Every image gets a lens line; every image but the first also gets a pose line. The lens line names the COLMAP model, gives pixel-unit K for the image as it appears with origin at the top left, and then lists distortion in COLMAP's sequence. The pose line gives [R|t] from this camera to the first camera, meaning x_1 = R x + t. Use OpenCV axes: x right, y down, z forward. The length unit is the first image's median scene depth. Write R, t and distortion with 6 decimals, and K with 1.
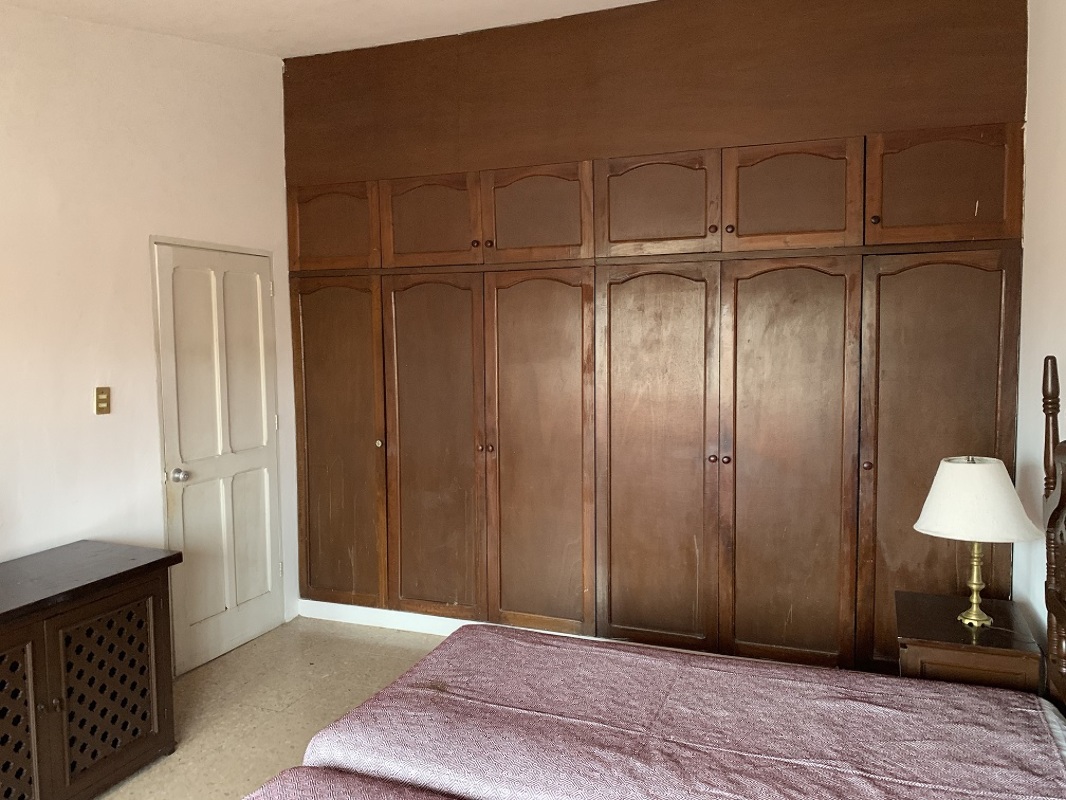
lens RADIAL K [[819.9, 0, 534.6], [0, 819.9, 391.2], [0, 0, 1]] dist [0.013931, -0.002400]
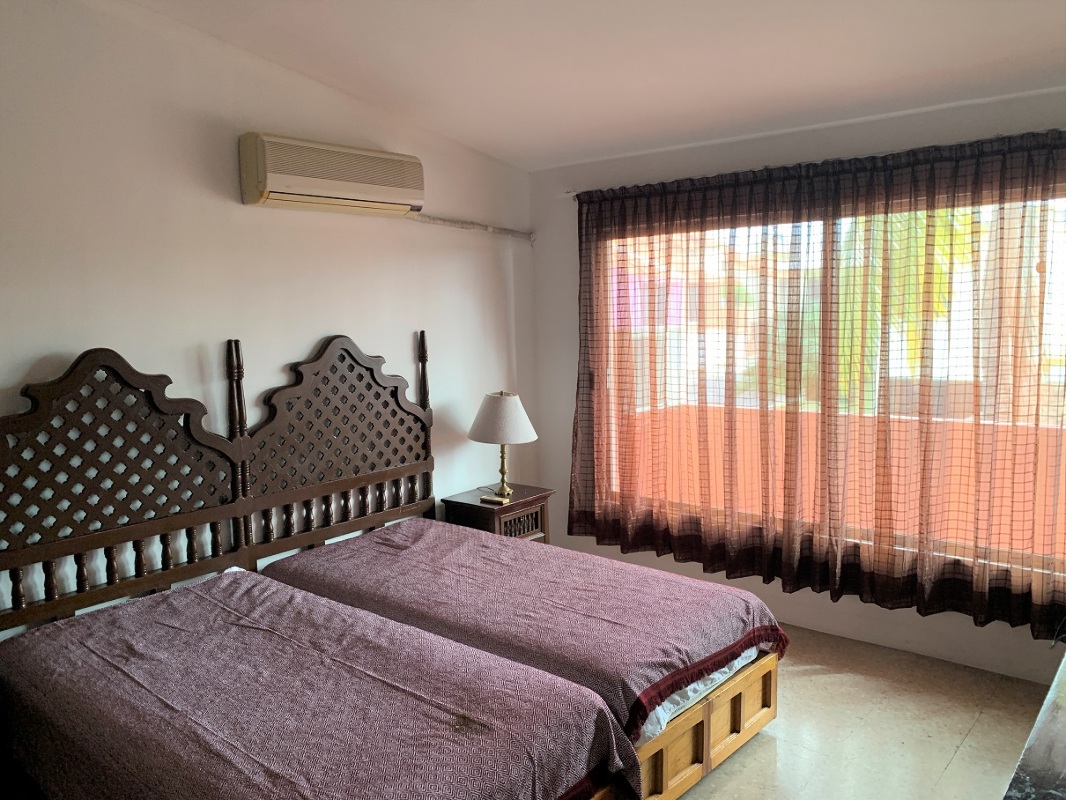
lens RADIAL K [[819.9, 0, 534.6], [0, 819.9, 391.2], [0, 0, 1]] dist [0.013931, -0.002400]
pose [[-0.944494, -0.001262, 0.328525, -0.518769], [0.056614, 0.984408, 0.166541, -0.140277], [-0.323613, 0.175896, -0.929696, 1.880361]]
